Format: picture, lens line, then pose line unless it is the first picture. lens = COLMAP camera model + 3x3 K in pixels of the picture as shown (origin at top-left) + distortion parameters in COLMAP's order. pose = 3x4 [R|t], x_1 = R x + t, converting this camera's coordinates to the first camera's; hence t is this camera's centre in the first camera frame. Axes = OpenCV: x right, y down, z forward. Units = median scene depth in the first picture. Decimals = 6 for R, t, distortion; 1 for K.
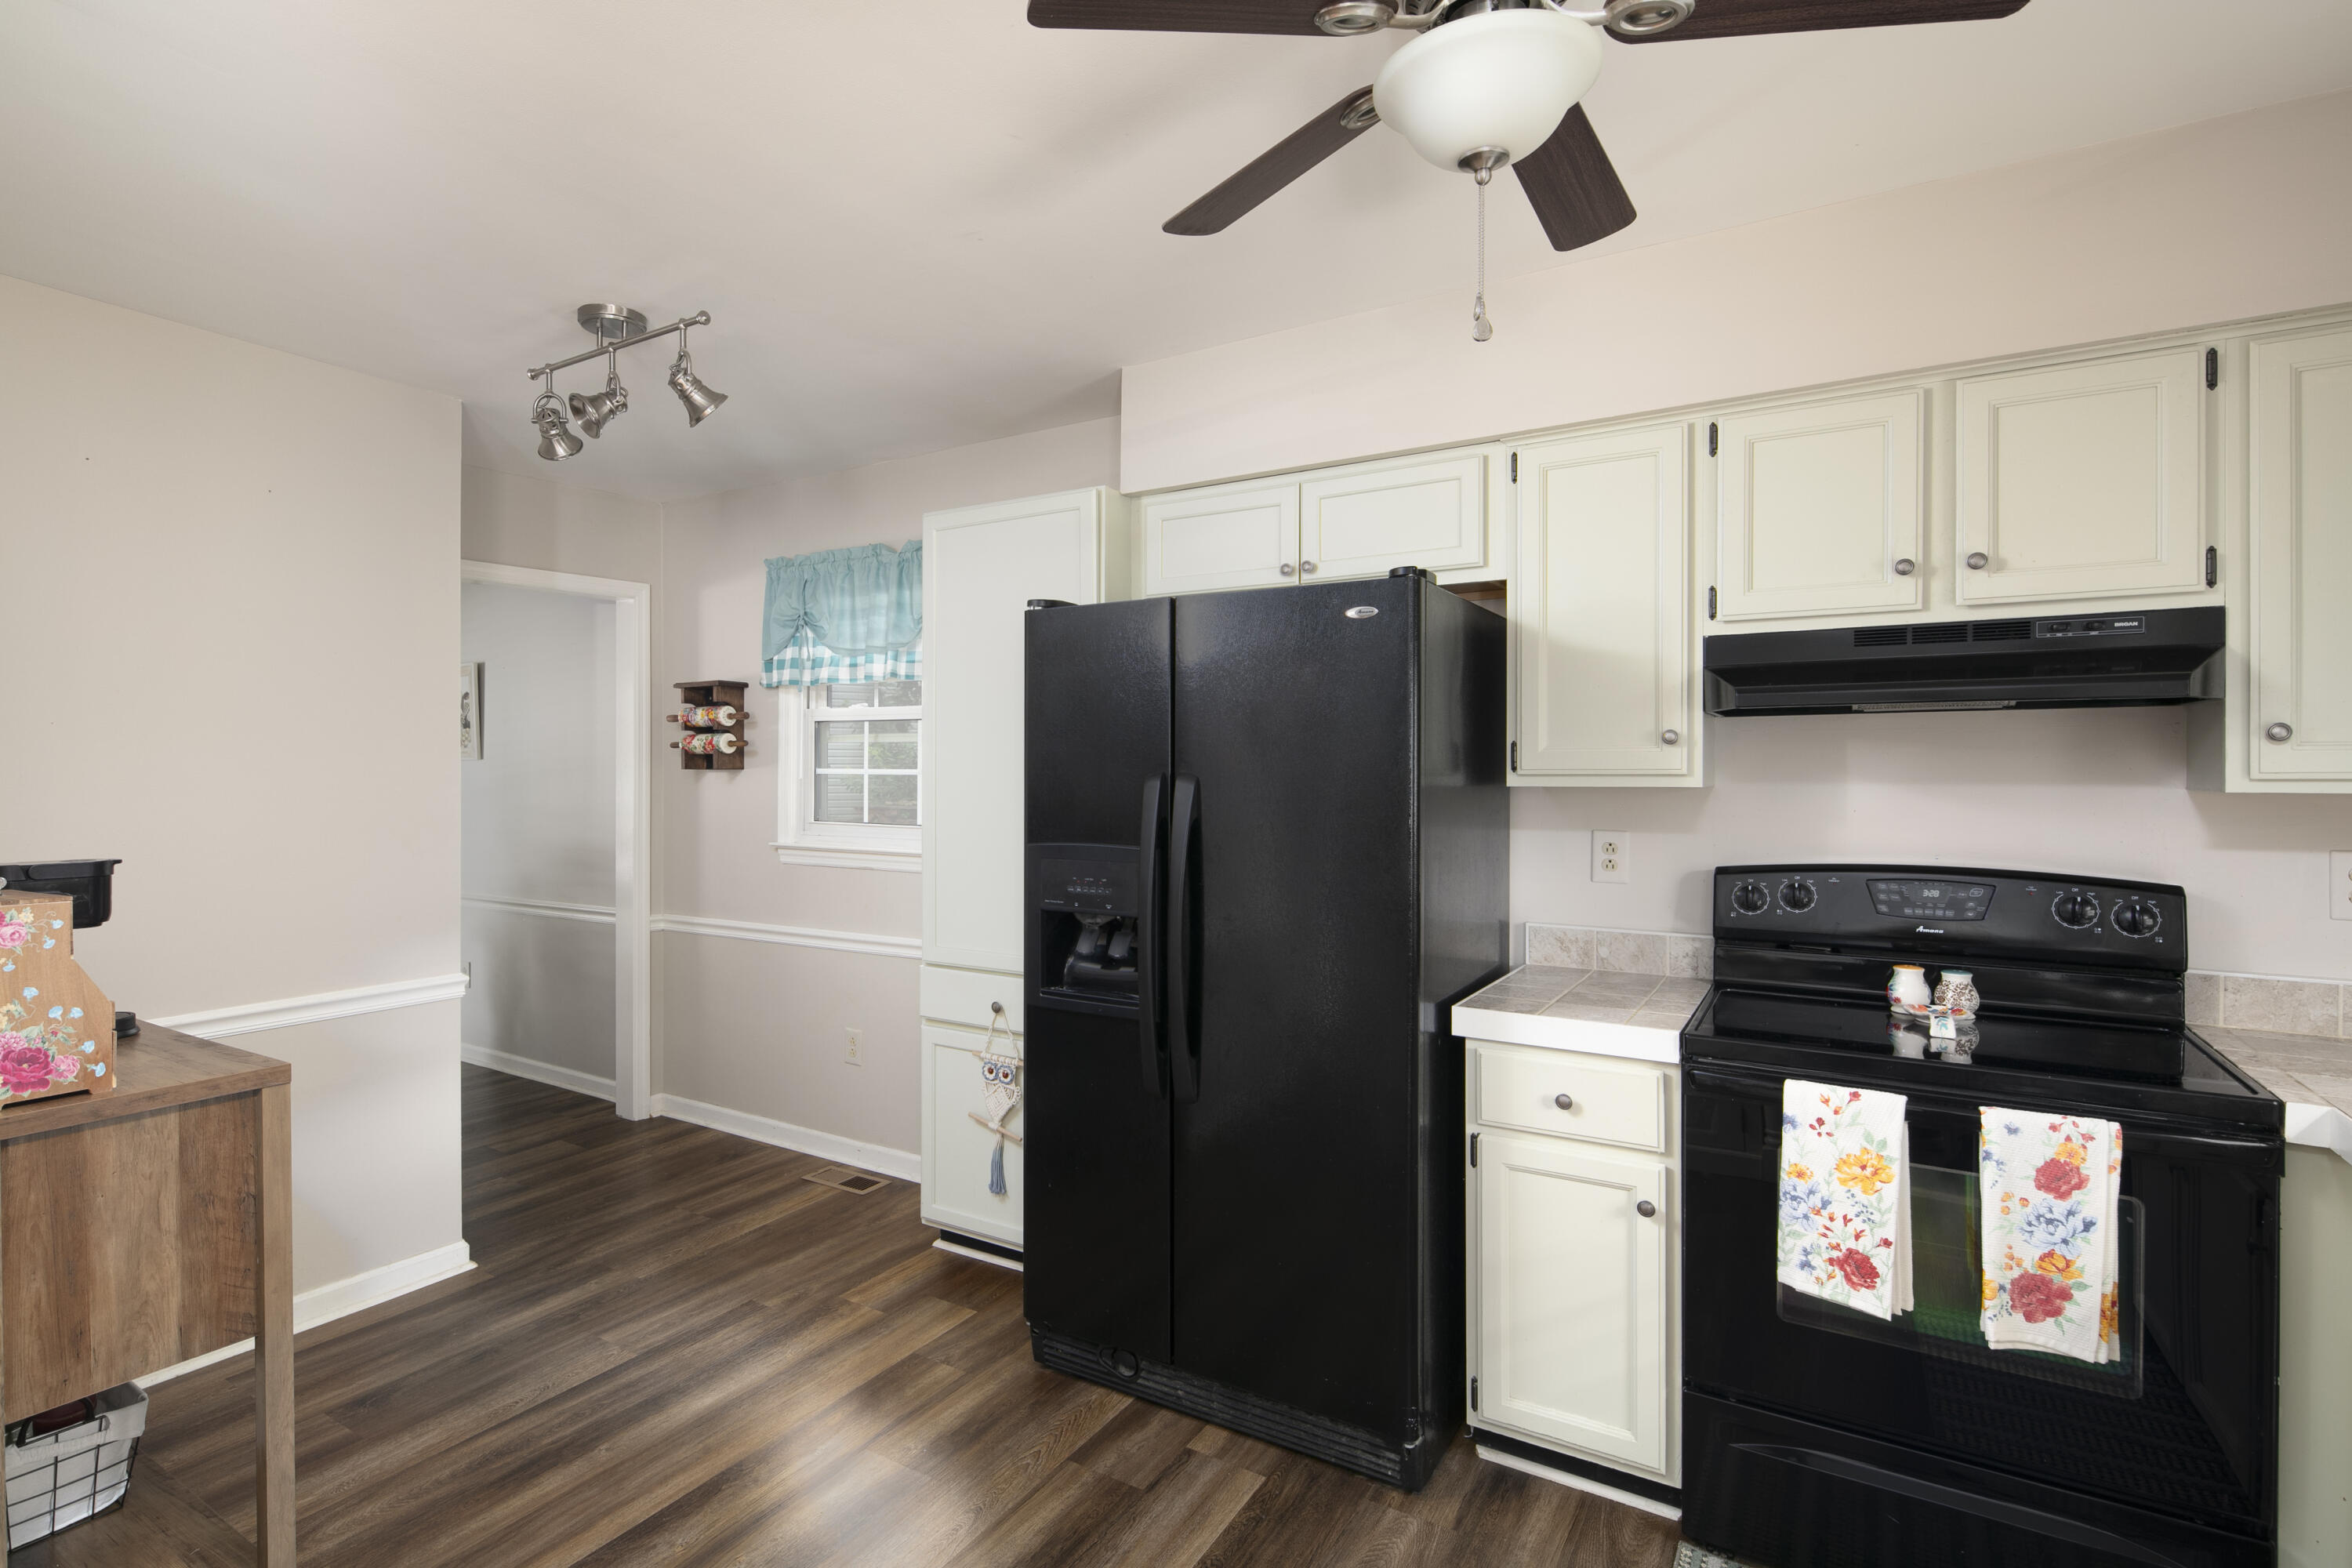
lens RADIAL K [[1146.3, 0, 1090.3], [0, 1146.3, 776.8], [0, 0, 1]] dist [0.000011, -0.001092]
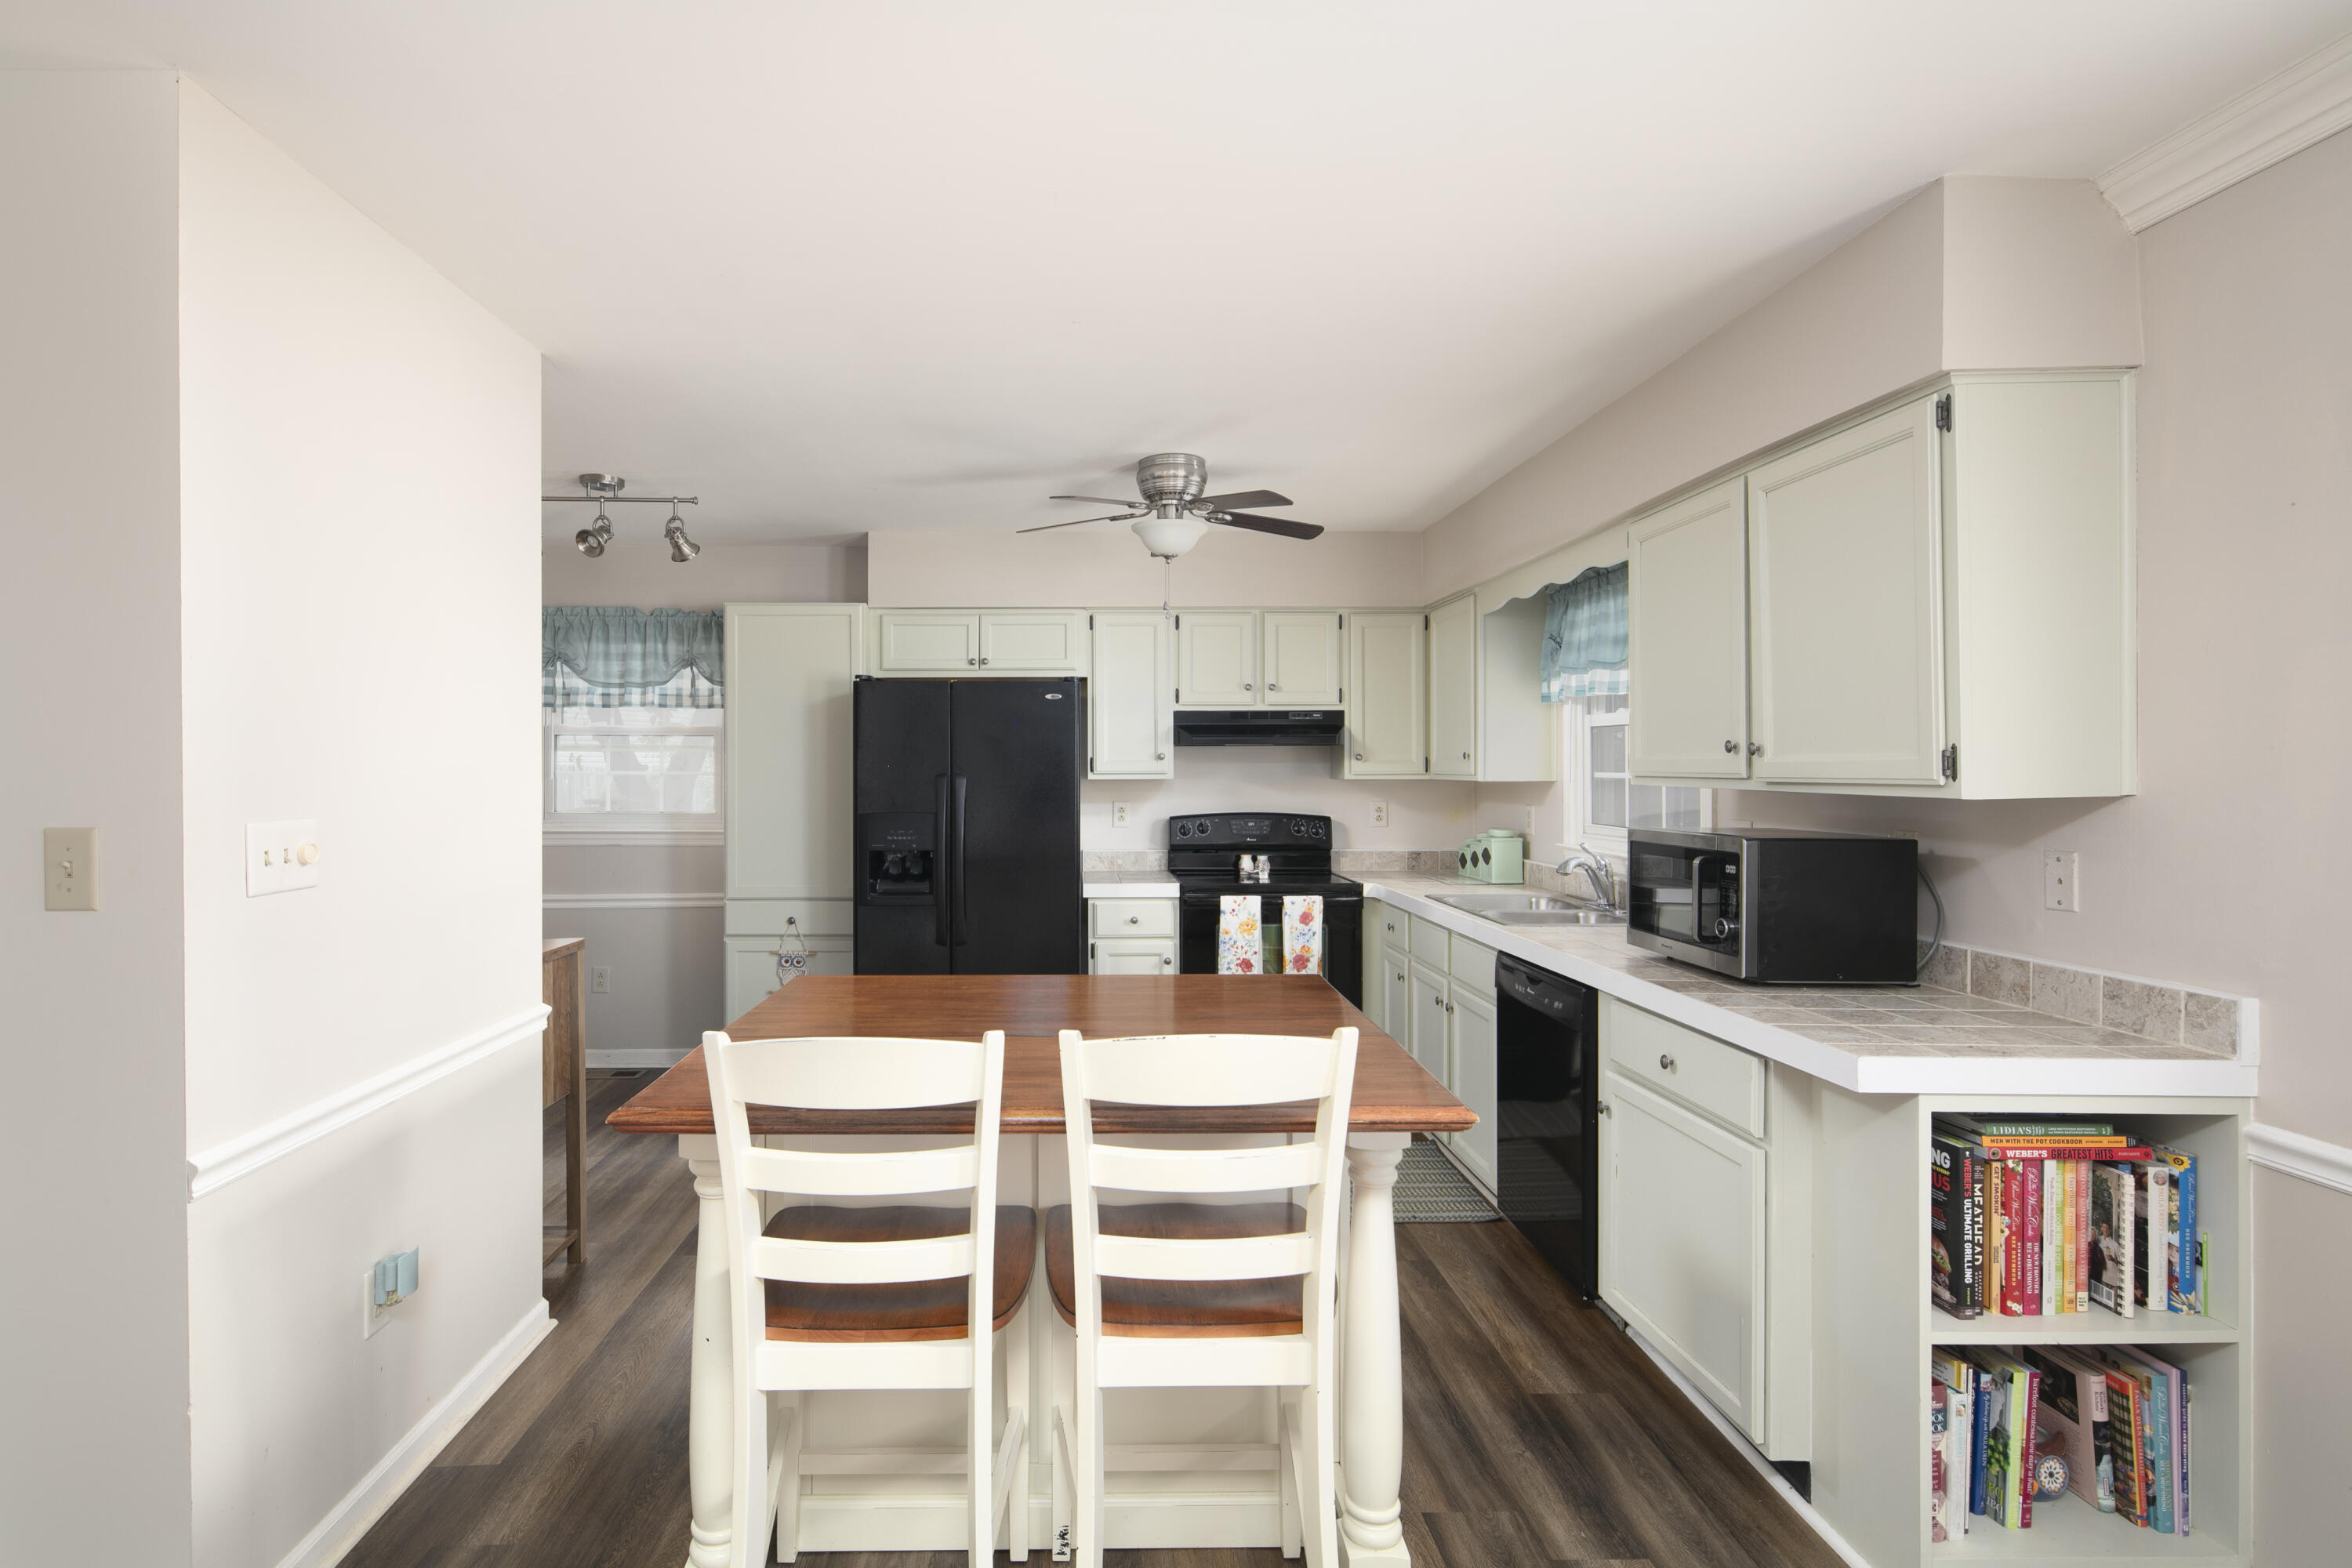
lens RADIAL K [[1134.4, 0, 1083.8], [0, 1134.4, 778.7], [0, 0, 1]] dist [-0.000583, -0.000216]
pose [[0.827001, -0.005038, 0.562178, -0.869160], [0.004824, 0.999987, 0.001864, 0.003532], [-0.562180, 0.001171, 0.827014, -0.738299]]
